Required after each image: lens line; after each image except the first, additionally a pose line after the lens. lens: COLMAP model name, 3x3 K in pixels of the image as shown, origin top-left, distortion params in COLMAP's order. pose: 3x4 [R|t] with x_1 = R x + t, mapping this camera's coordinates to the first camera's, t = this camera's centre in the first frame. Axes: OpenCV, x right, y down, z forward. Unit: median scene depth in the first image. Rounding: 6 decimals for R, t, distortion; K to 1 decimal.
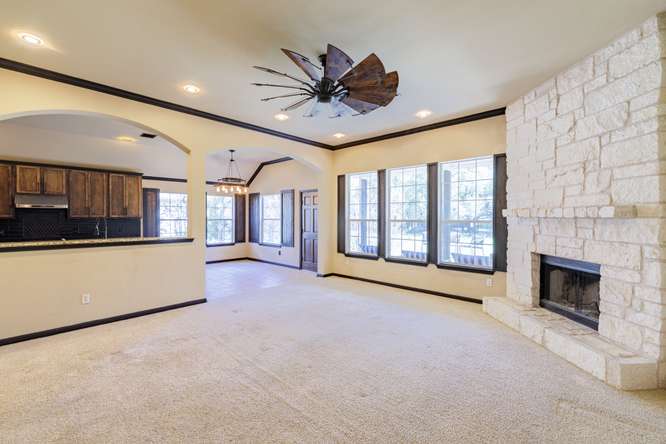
lens RADIAL K [[289.3, 0, 327.2], [0, 289.3, 223.4], [0, 0, 1]] dist [-0.003971, 0.000644]
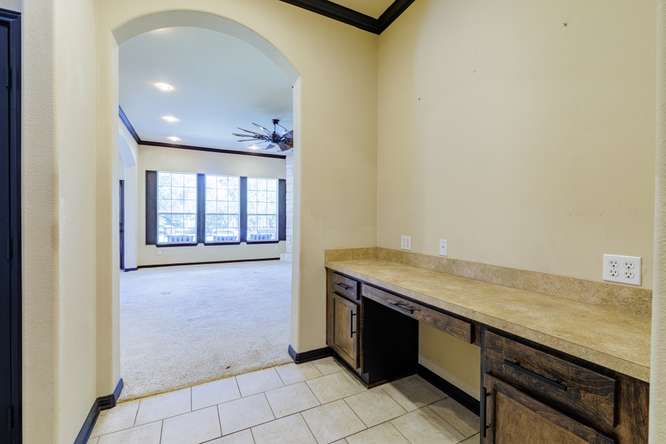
lens RADIAL K [[289.3, 0, 332.8], [0, 289.3, 222.3], [0, 0, 1]] dist [-0.003971, 0.000644]
pose [[0.337277, -0.013110, 0.941314, -0.711061], [0.015858, 0.999840, 0.008243, 0.023059], [-0.941272, 0.012148, 0.337431, 0.026354]]
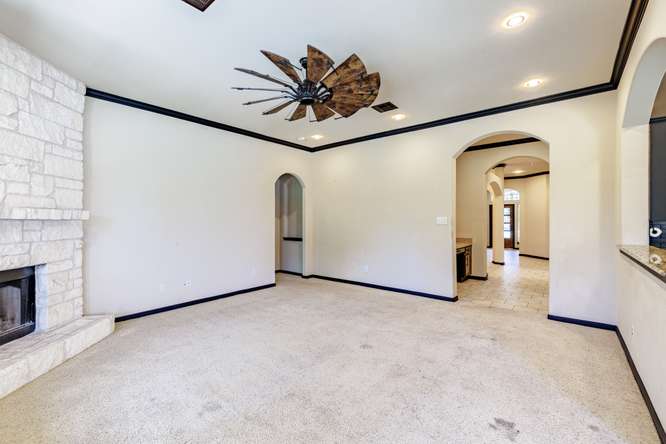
lens RADIAL K [[289.3, 0, 331.3], [0, 289.3, 220.9], [0, 0, 1]] dist [-0.003971, 0.000644]
pose [[-0.997077, 0.003446, -0.076332, -0.008451], [0.001561, 0.999693, 0.024739, -0.016719], [0.076394, 0.024548, -0.996776, 0.892416]]
